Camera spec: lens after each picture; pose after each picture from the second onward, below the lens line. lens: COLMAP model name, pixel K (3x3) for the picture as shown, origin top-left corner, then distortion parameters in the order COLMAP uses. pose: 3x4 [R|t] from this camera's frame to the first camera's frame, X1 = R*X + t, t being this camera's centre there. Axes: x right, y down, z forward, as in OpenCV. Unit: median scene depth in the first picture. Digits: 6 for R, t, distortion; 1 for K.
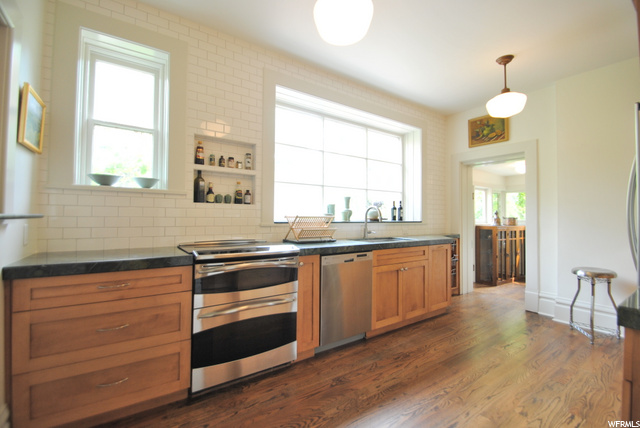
lens RADIAL K [[281.8, 0, 320.4], [0, 281.8, 211.3], [0, 0, 1]] dist [0.000482, -0.000134]
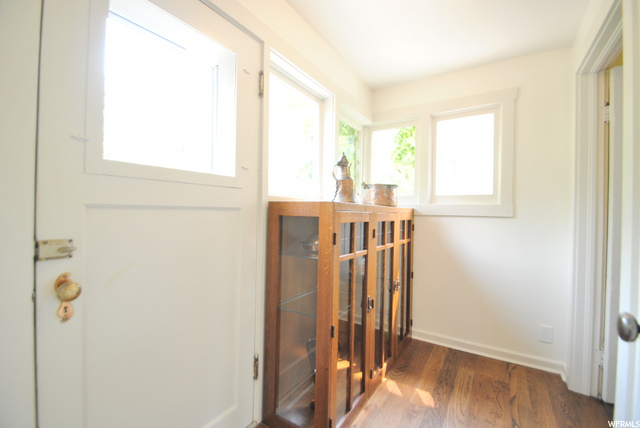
lens RADIAL K [[281.8, 0, 320.4], [0, 281.8, 211.3], [0, 0, 1]] dist [0.000482, -0.000134]
pose [[0.922007, 0.007561, 0.387099, 0.476471], [-0.019738, 0.999427, 0.027491, 0.049099], [-0.386670, -0.032987, 0.921628, 0.715486]]
